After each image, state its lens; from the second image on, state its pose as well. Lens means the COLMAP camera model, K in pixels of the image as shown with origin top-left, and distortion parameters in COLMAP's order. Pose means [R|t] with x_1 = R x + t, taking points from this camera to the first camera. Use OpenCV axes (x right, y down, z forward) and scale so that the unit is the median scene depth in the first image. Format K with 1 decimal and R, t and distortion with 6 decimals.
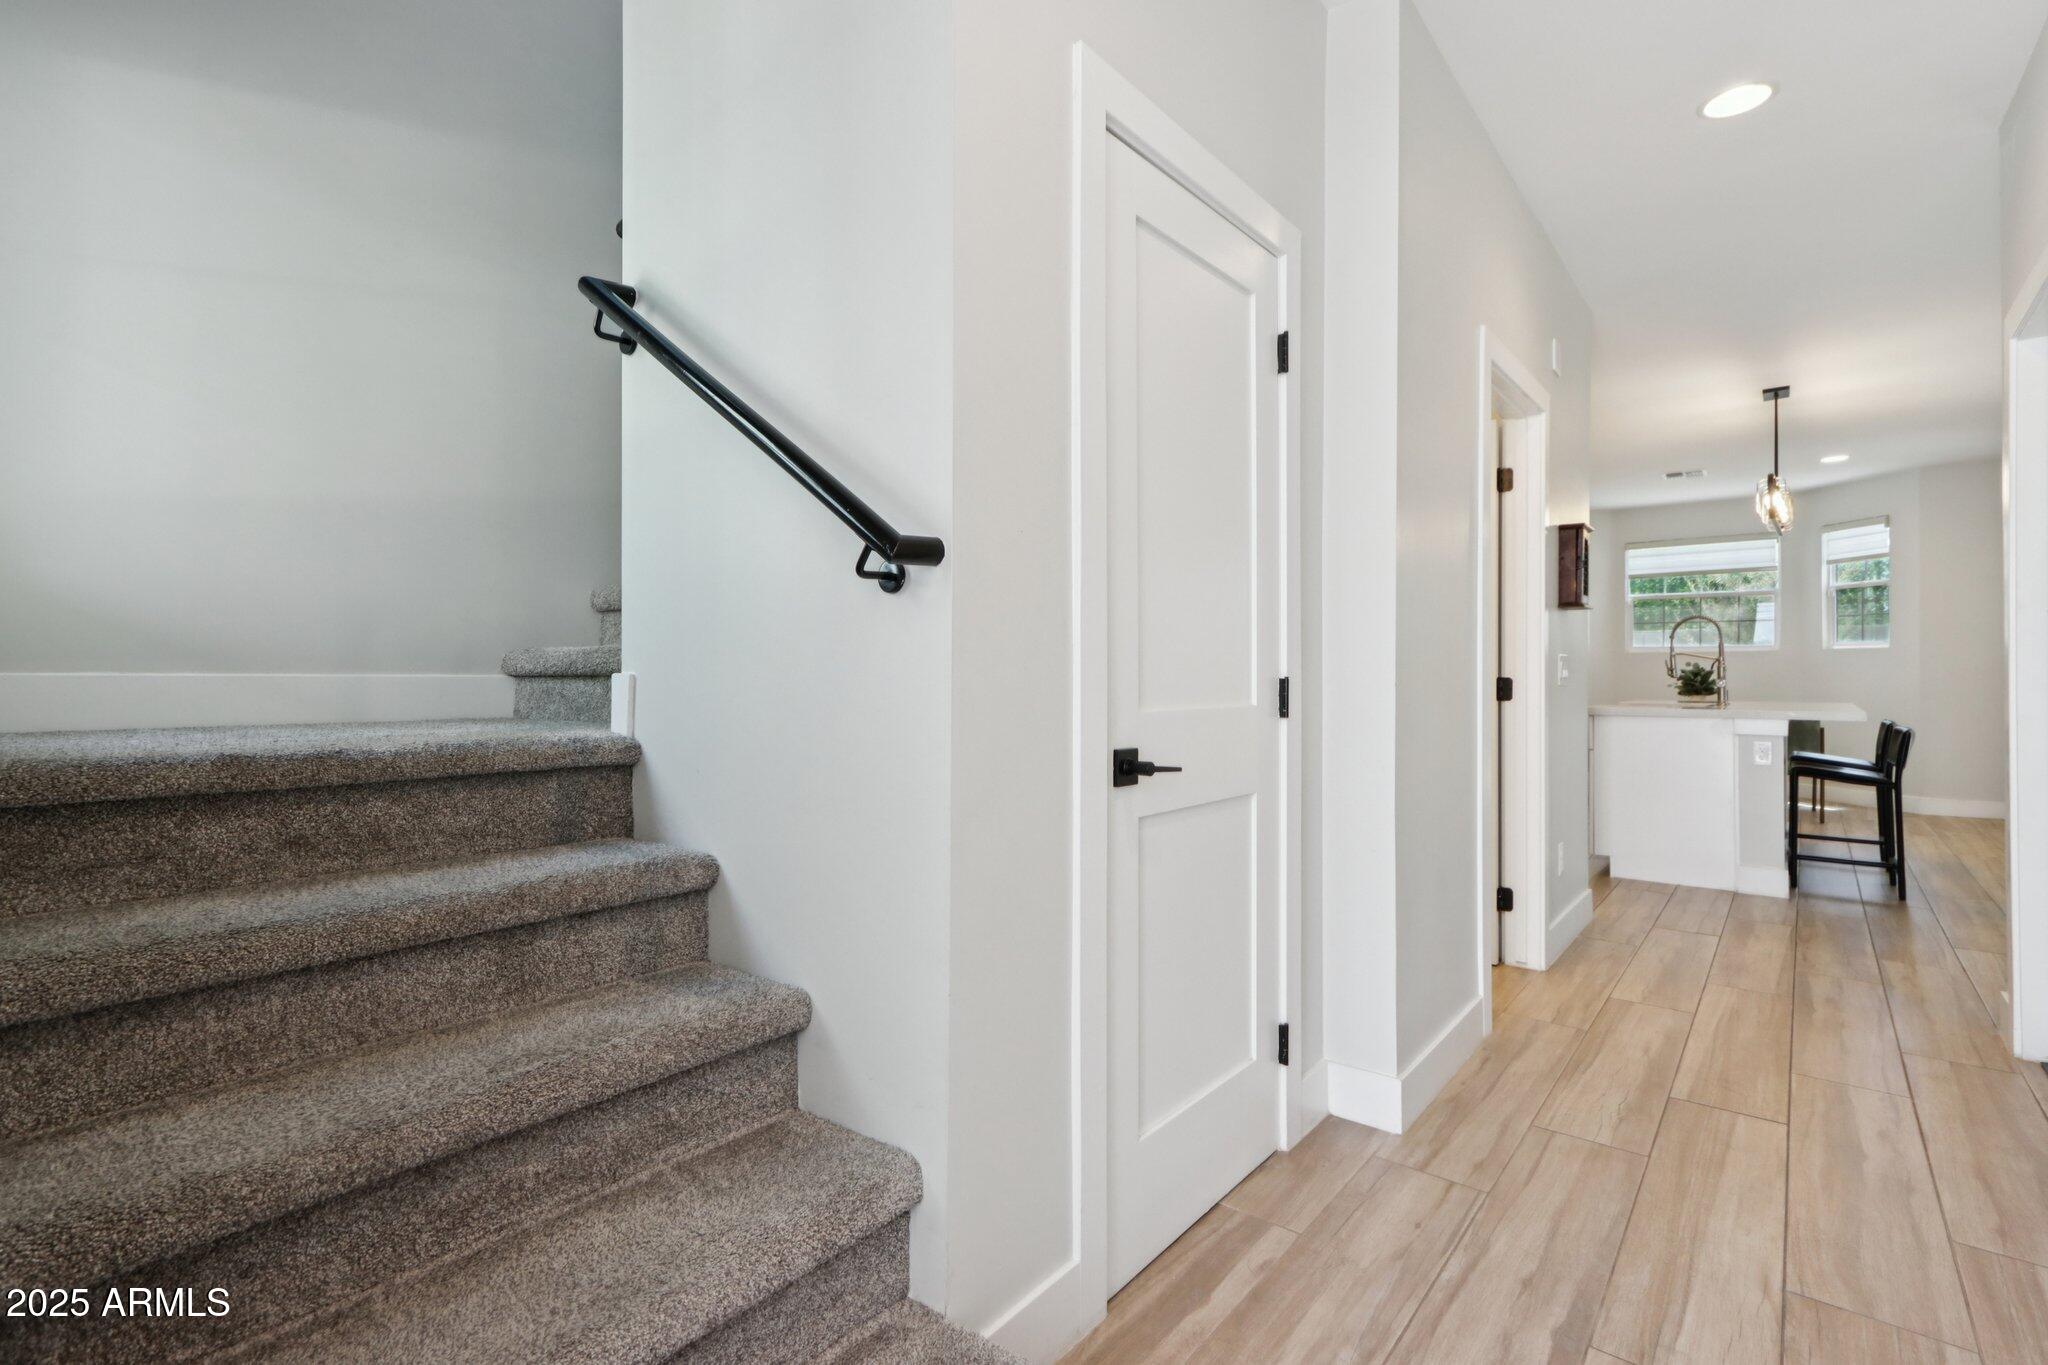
lens RADIAL K [[950.2, 0, 993.4], [0, 950.2, 673.9], [0, 0, 1]] dist [-0.003134, -0.000387]
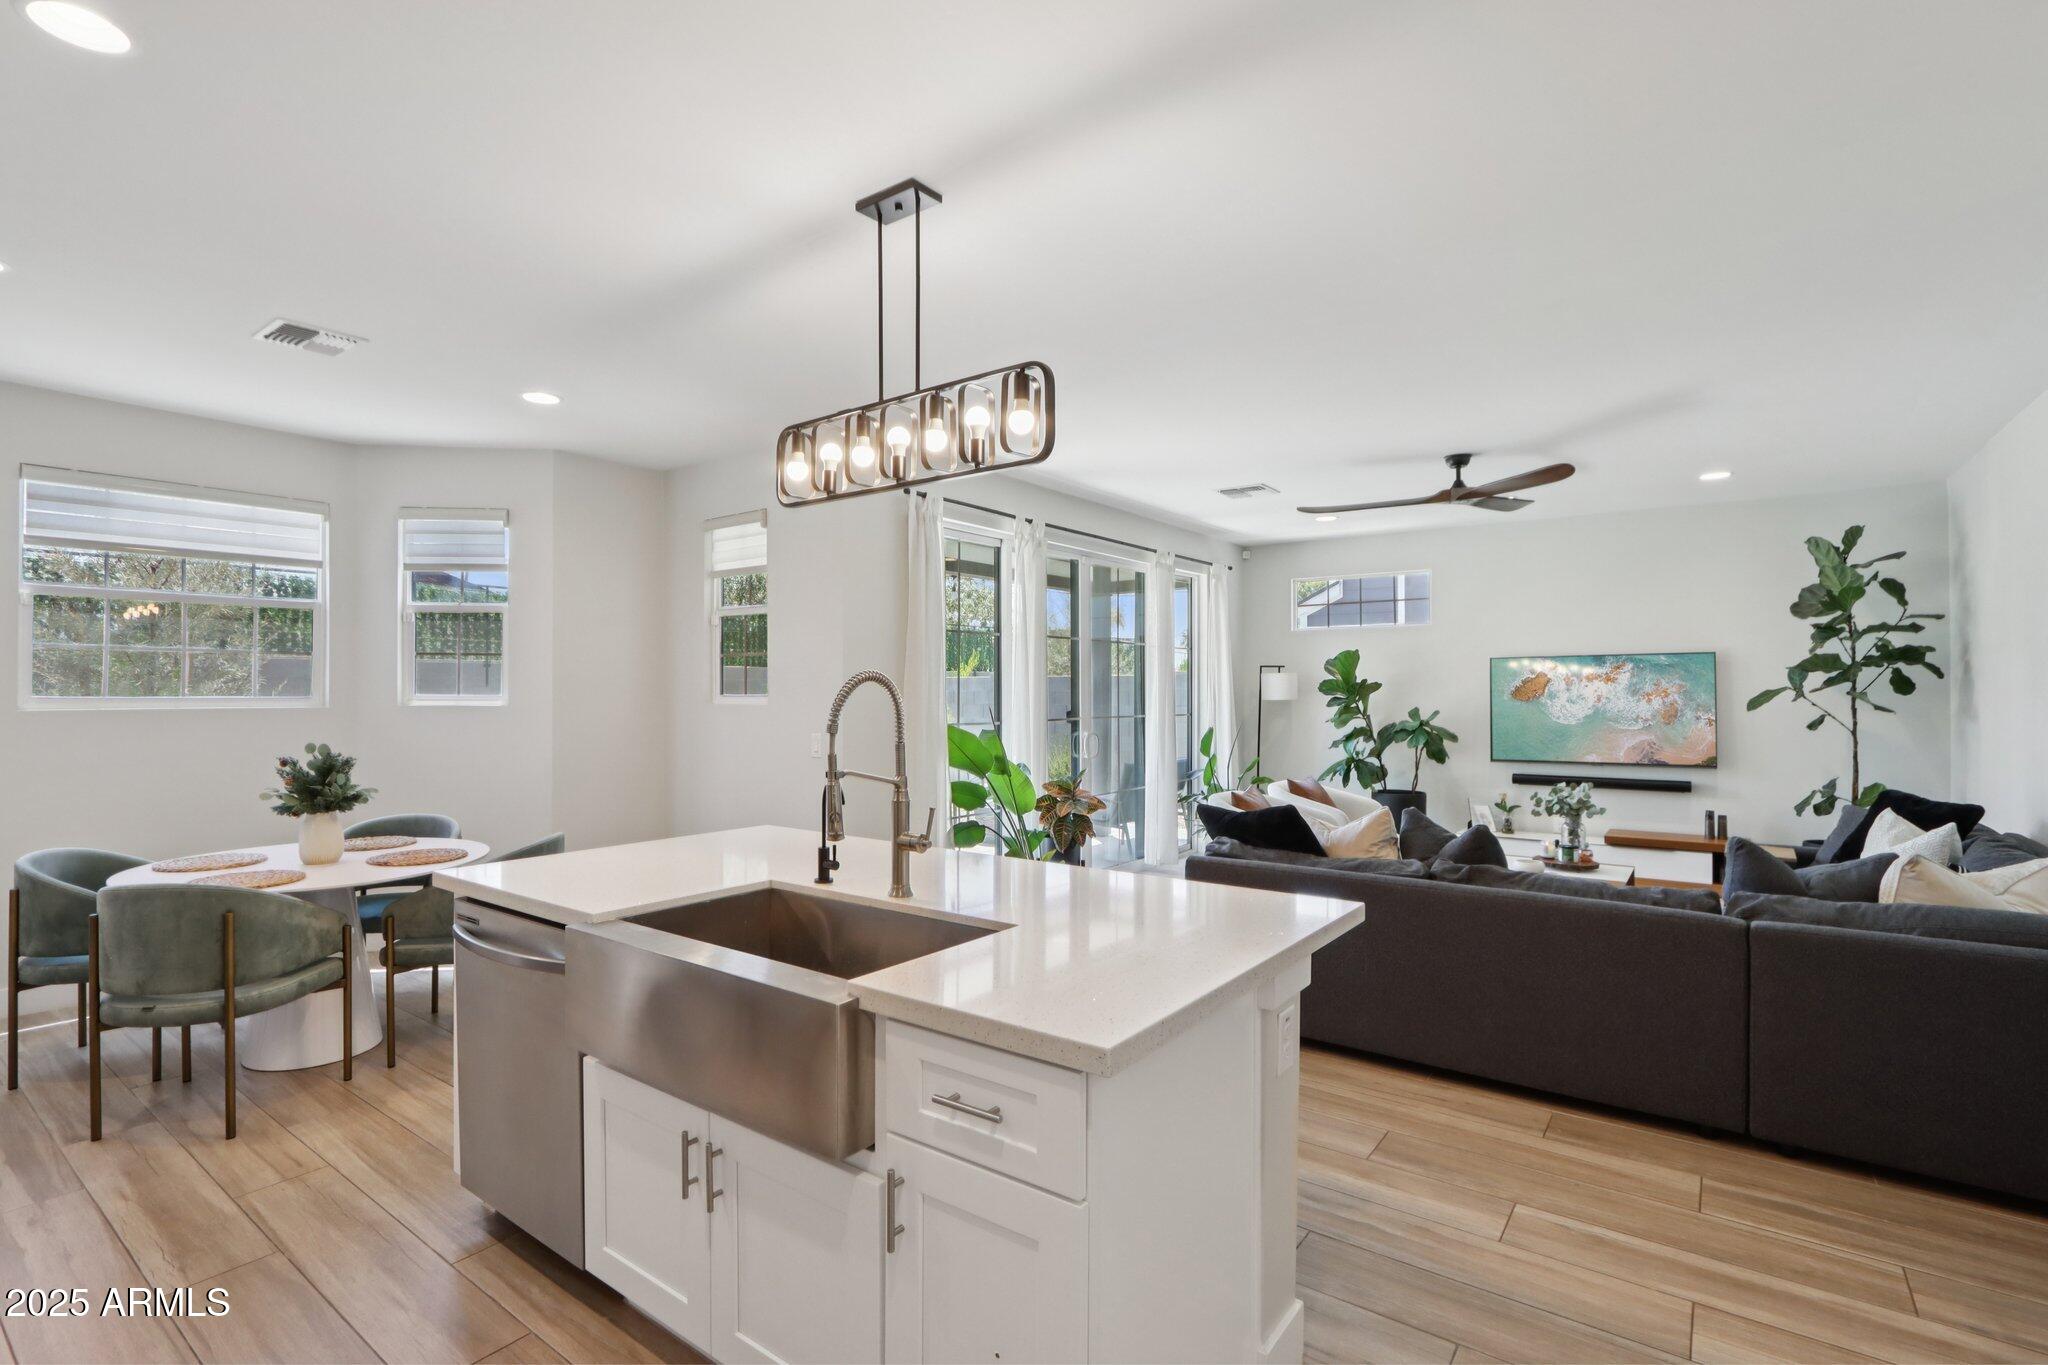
lens RADIAL K [[950.2, 0, 993.4], [0, 950.2, 673.9], [0, 0, 1]] dist [-0.003134, -0.000387]
pose [[-0.059274, 0.012496, 0.998164, 0.246705], [0.003580, 0.999918, -0.012306, -0.039725], [-0.998235, 0.002844, -0.059314, 0.692829]]
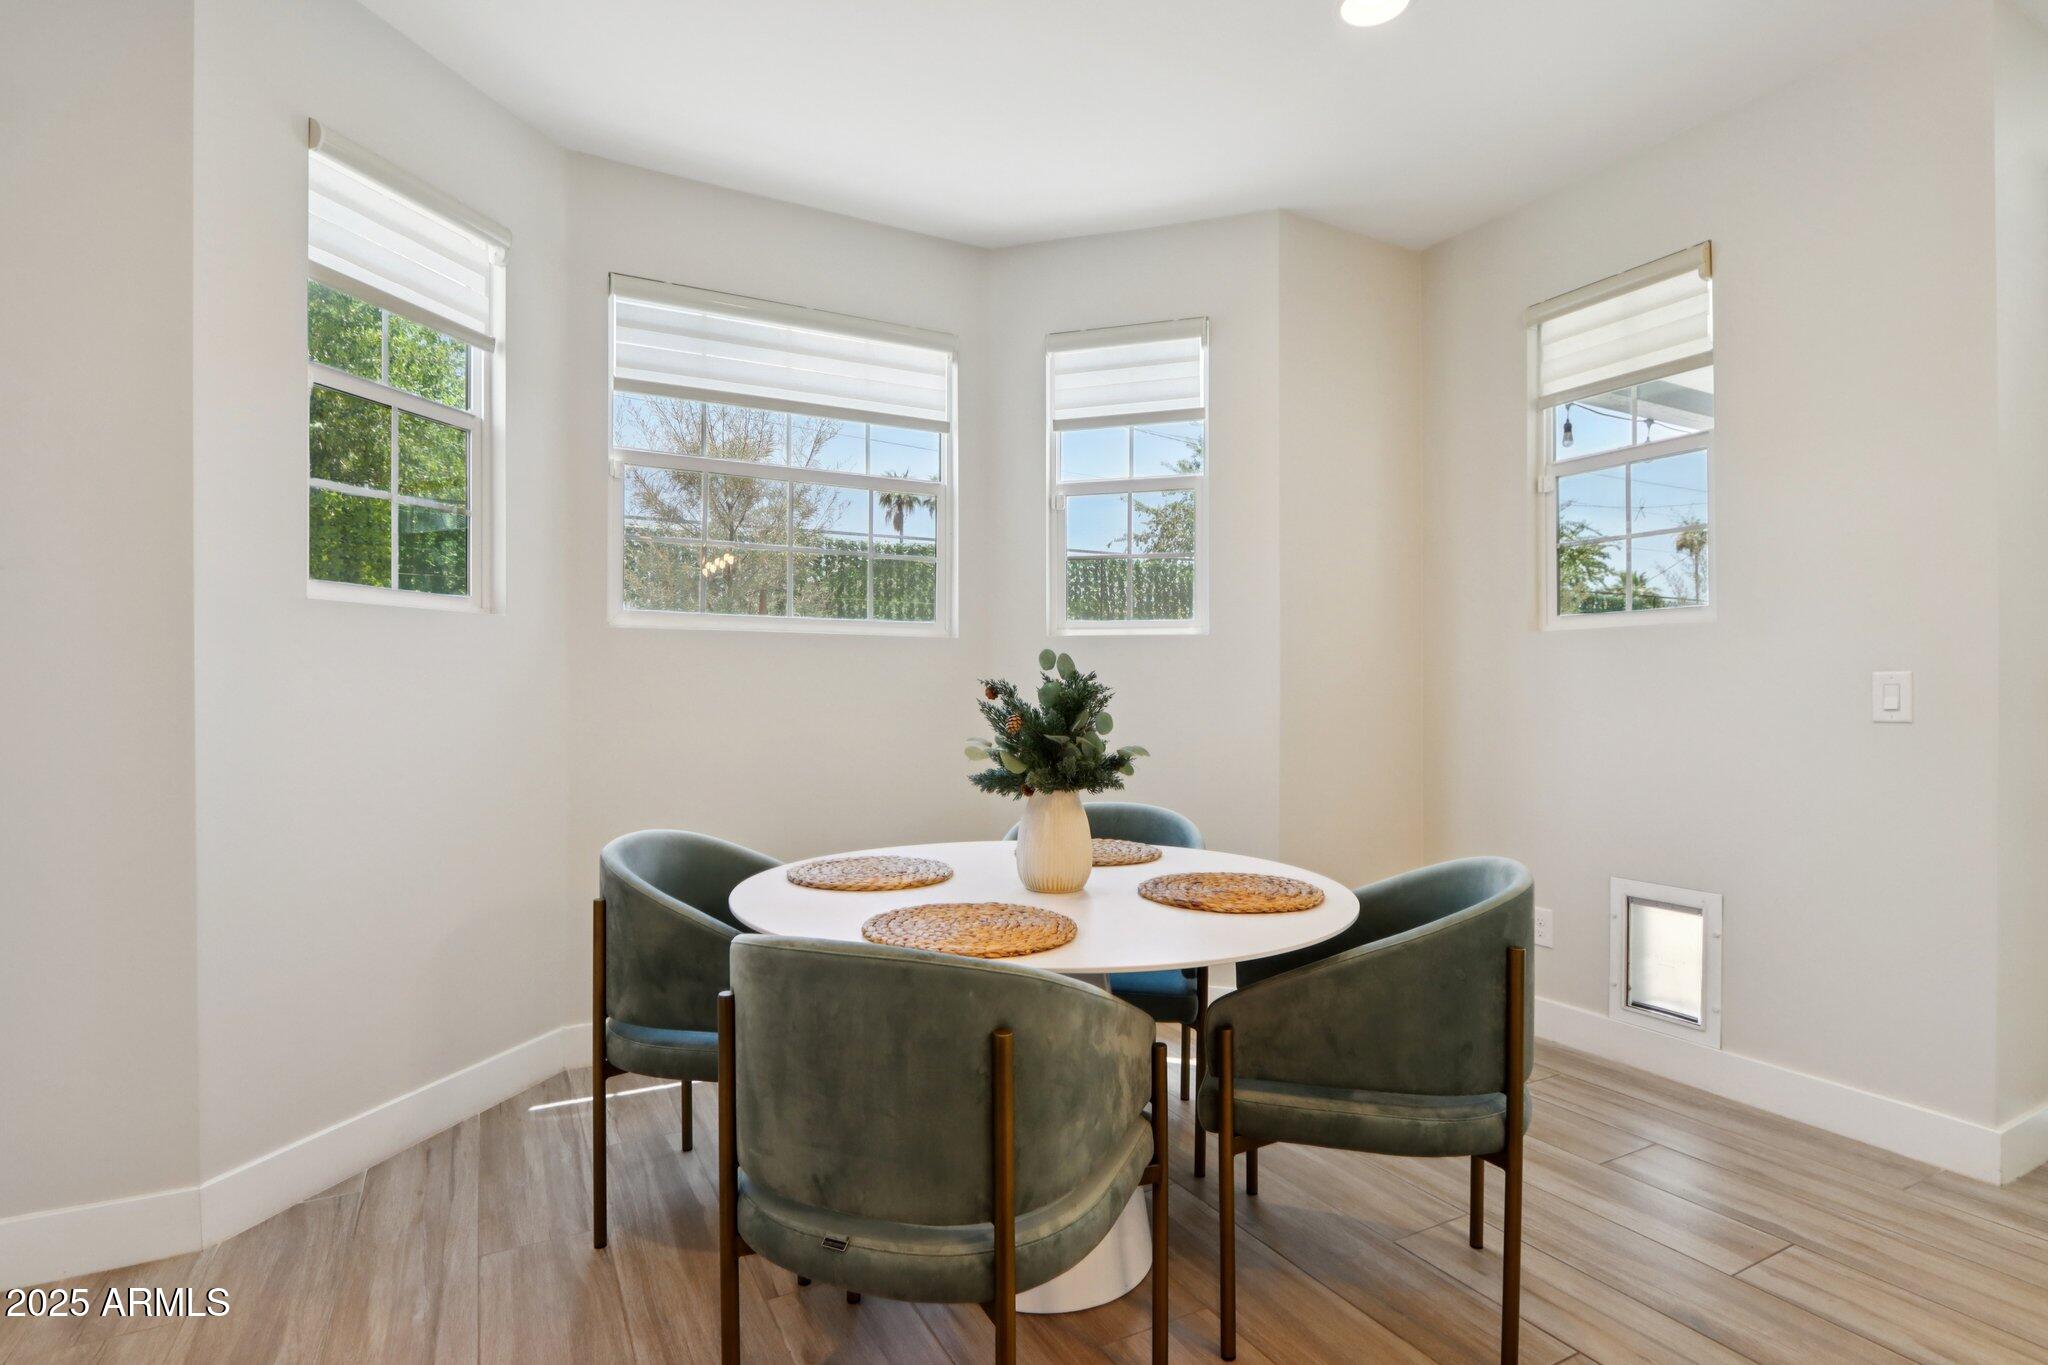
lens RADIAL K [[985.0, 0, 1024.0], [0, 985.0, 682.5], [0, 0, 1]] dist [-0.011875, -0.000516]
pose [[0.343934, 0.006725, 0.938970, 0.505267], [0.001413, 0.999970, -0.007679, -0.002609], [-0.938993, 0.003968, 0.343914, 0.923552]]
